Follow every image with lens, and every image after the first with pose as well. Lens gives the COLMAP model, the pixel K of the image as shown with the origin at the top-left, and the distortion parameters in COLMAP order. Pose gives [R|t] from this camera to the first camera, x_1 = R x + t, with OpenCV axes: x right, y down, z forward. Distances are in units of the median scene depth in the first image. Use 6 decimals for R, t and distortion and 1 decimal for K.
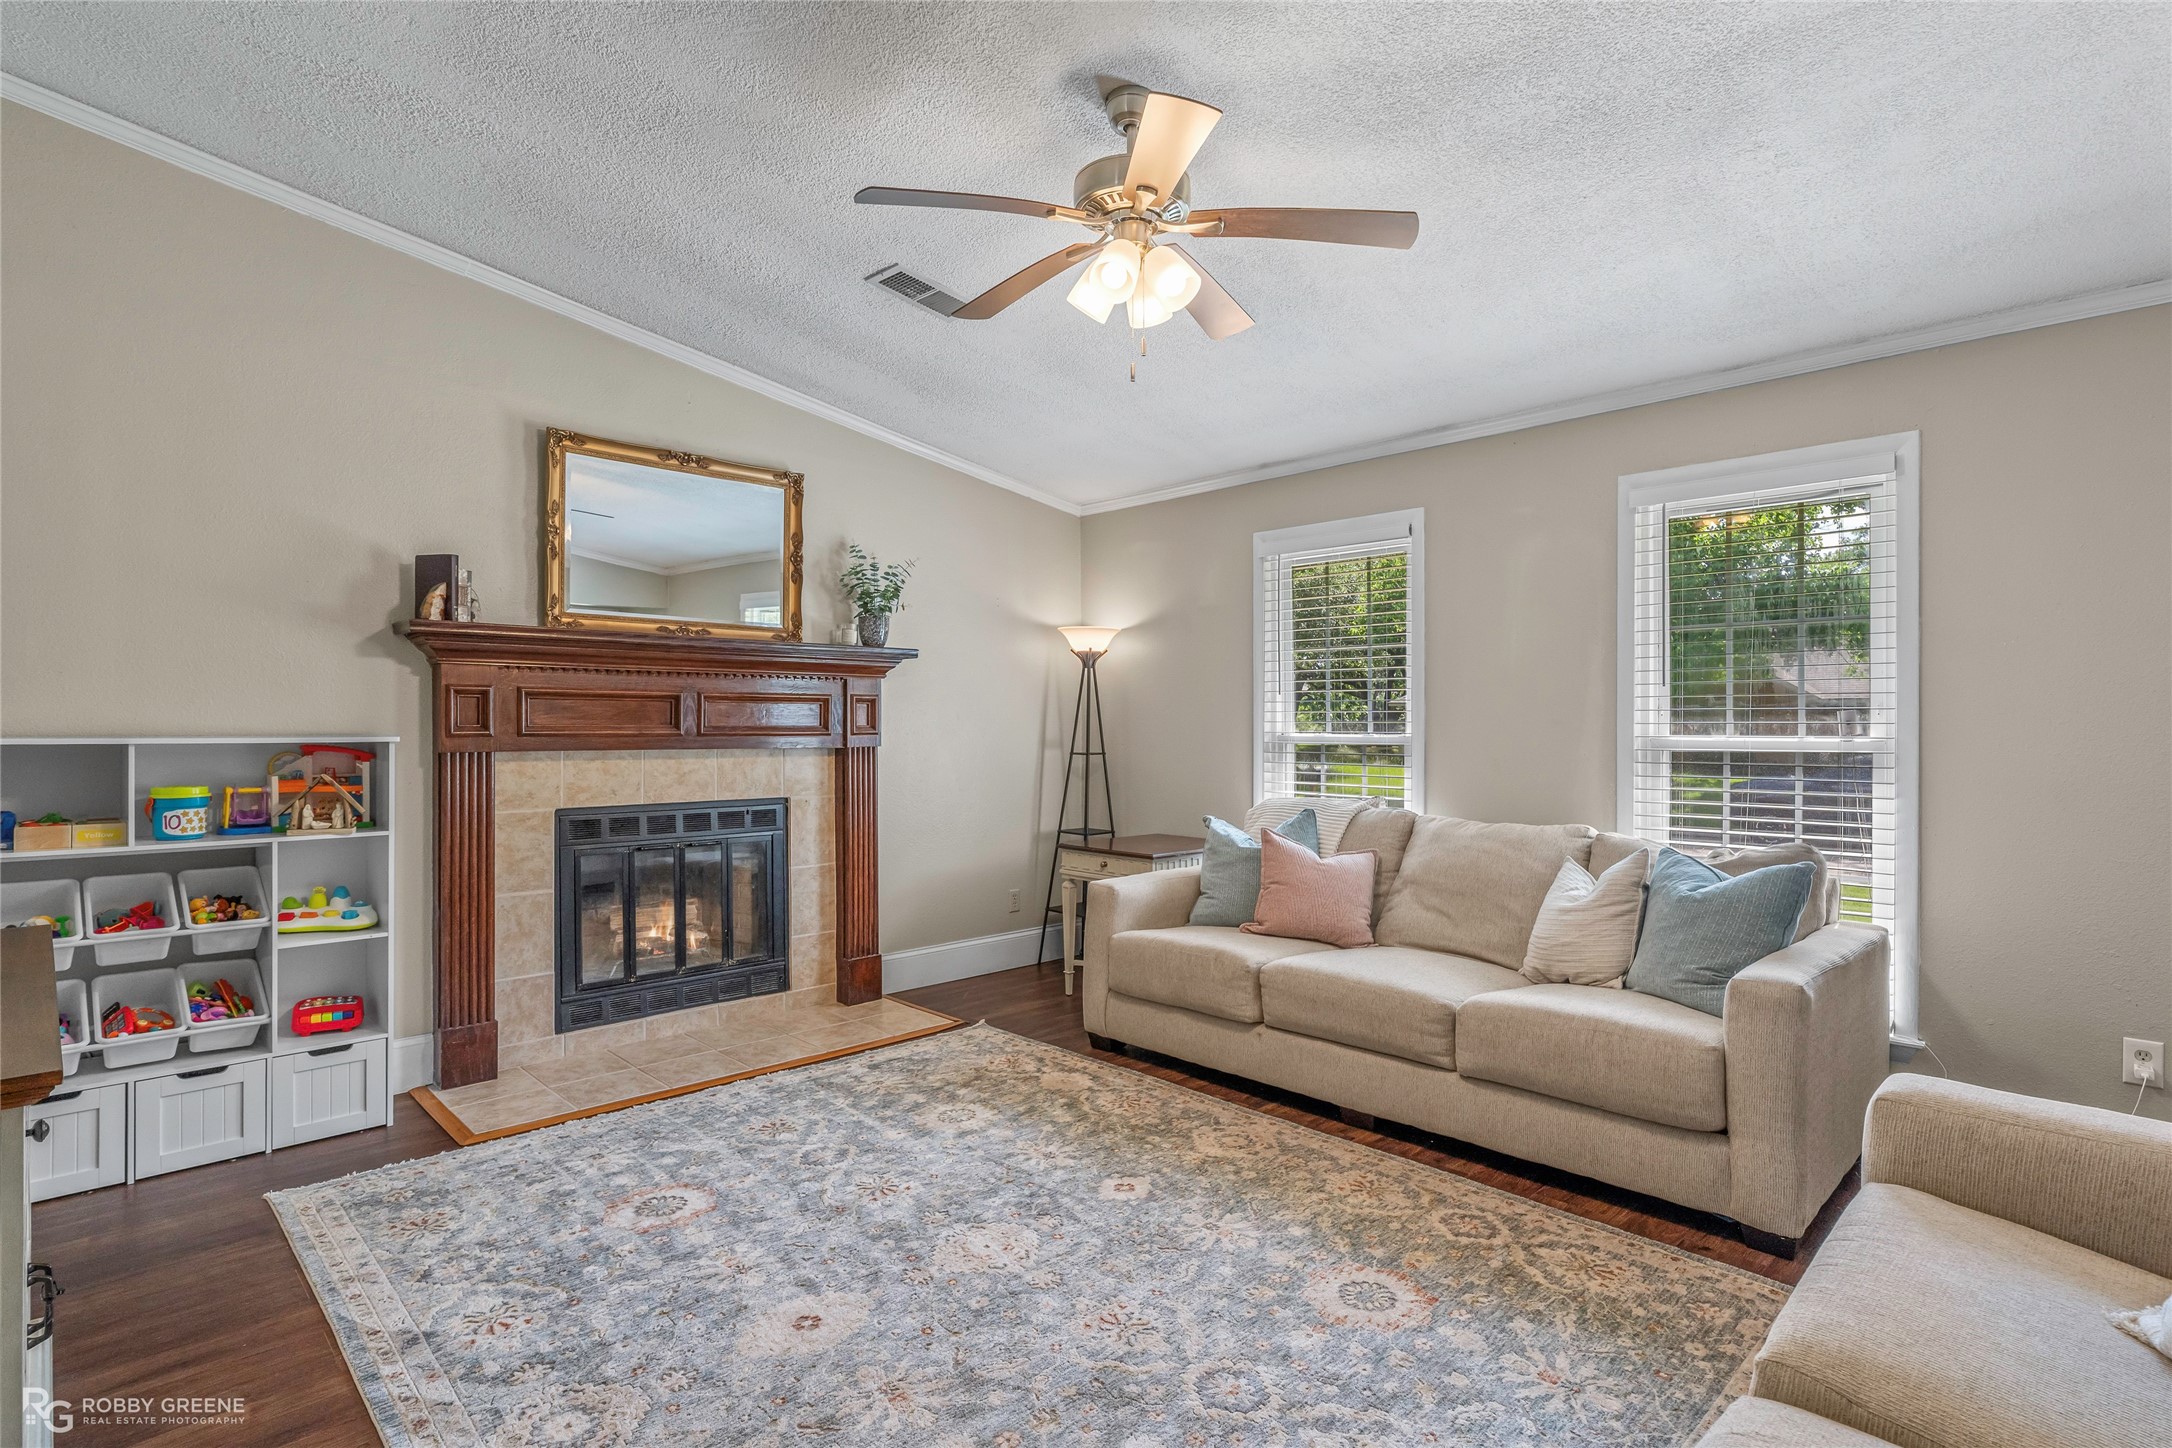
lens RADIAL K [[1078.3, 0, 1099.6], [0, 1078.3, 755.8], [0, 0, 1]] dist [-0.006647, 0.001123]
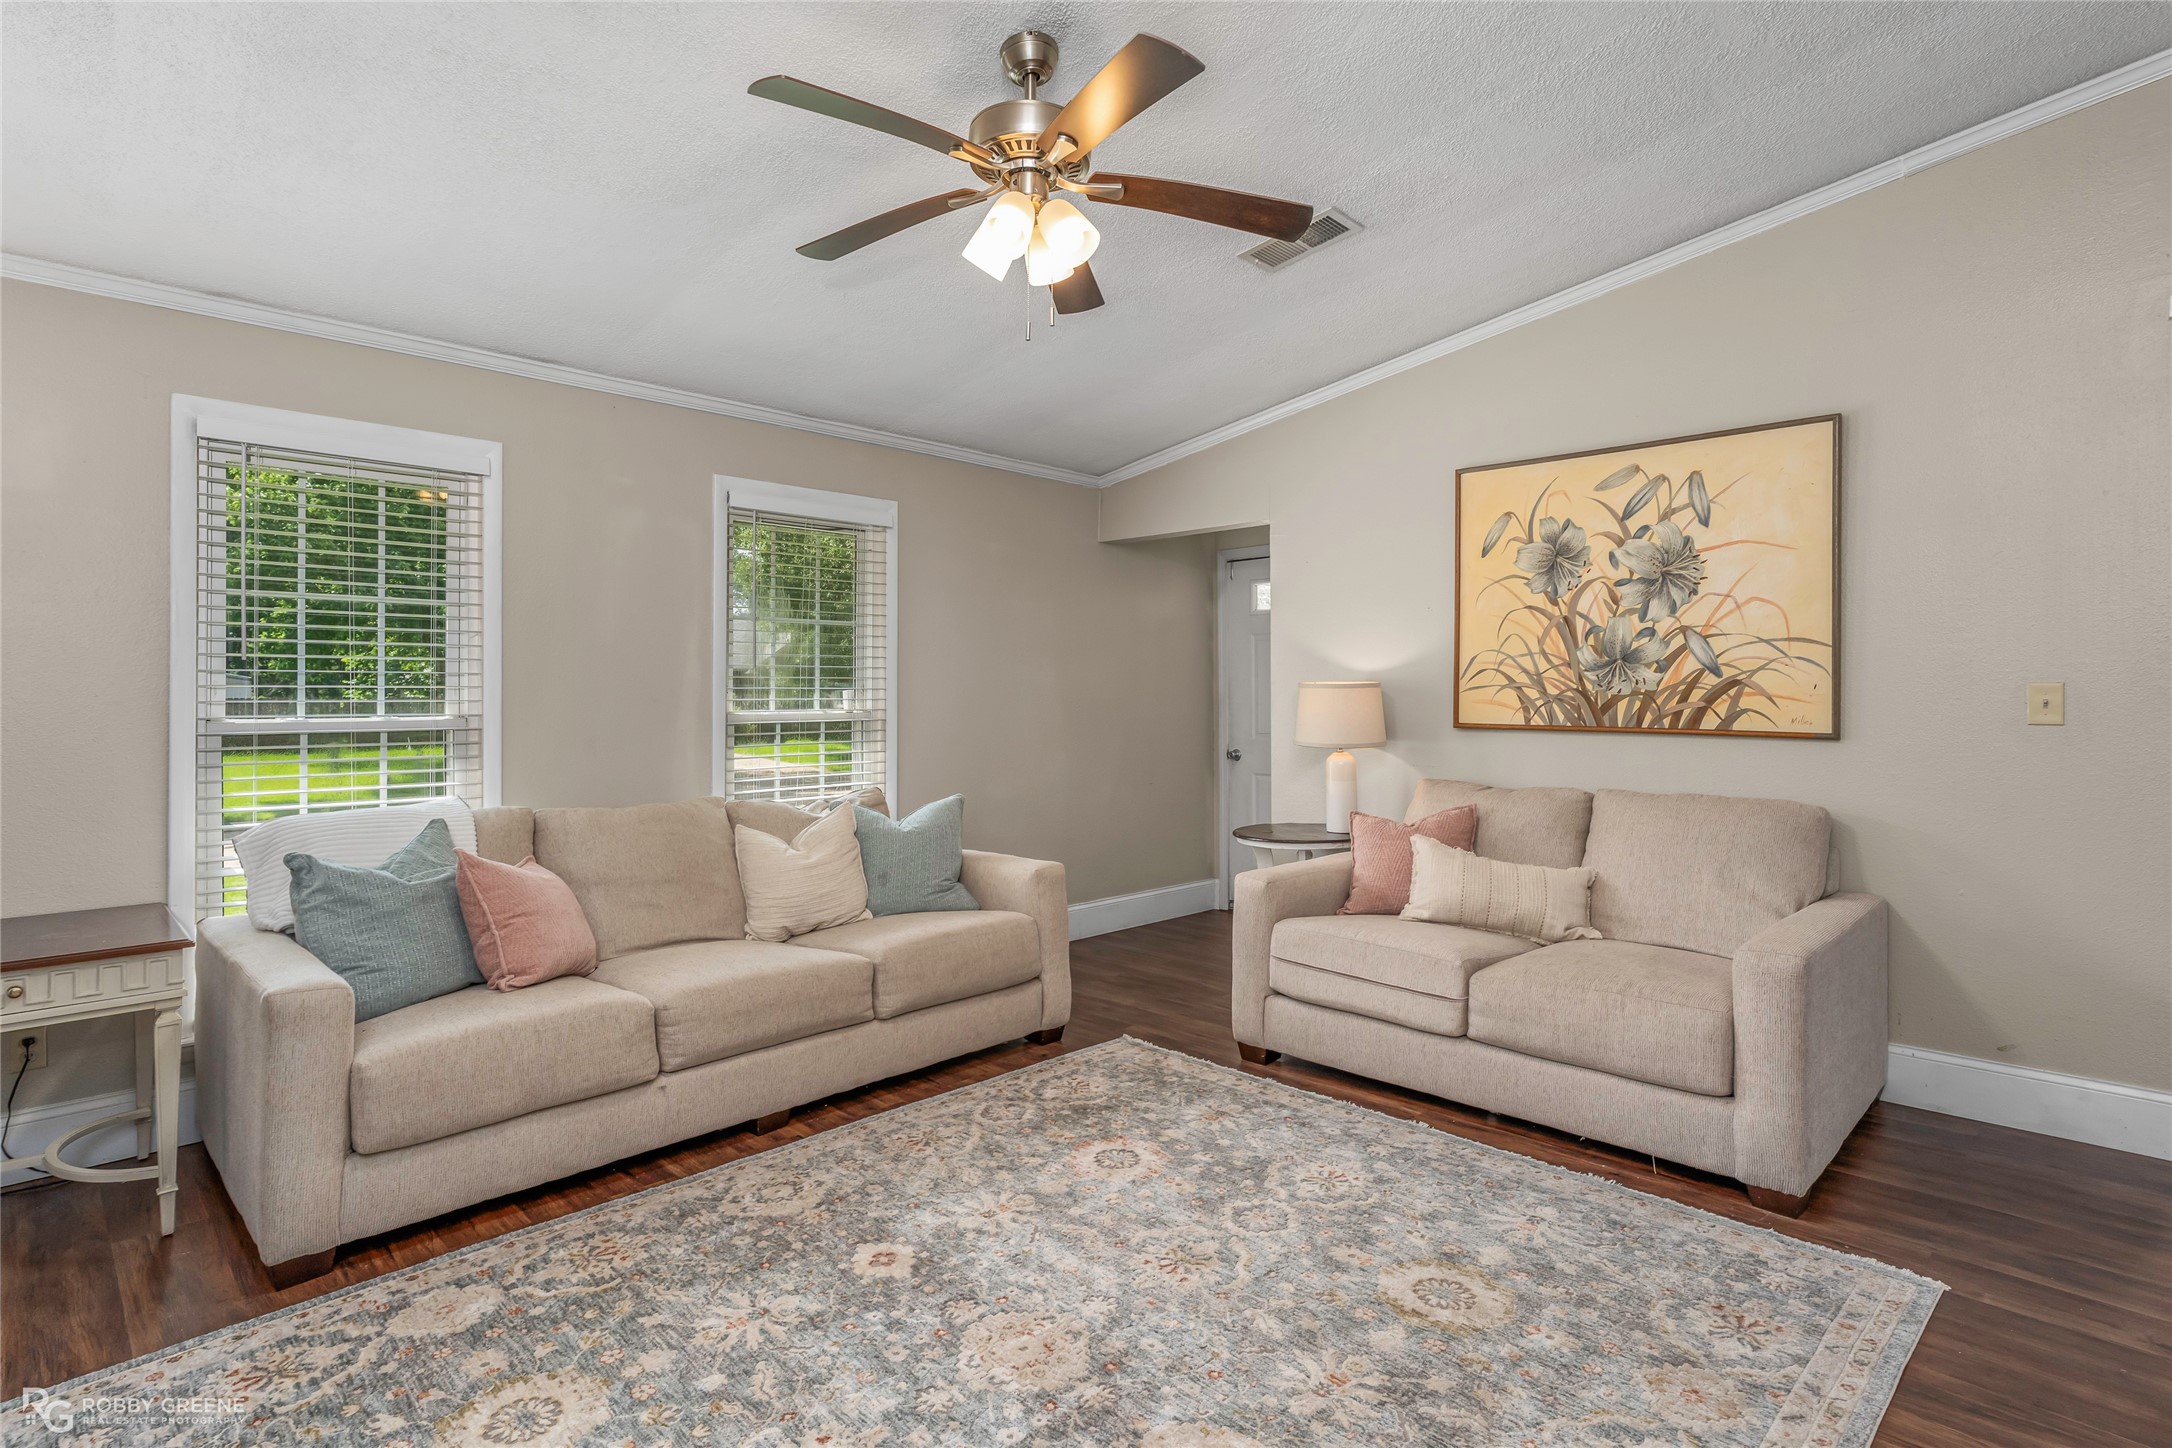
lens RADIAL K [[1078.3, 0, 1106.8], [0, 1078.3, 711.3], [0, 0, 1]] dist [-0.006647, 0.001123]
pose [[-0.022599, -0.012987, 0.999660, -0.672457], [0.035497, 0.999275, 0.013785, -0.021563], [-0.999114, 0.035797, -0.022122, 0.692838]]
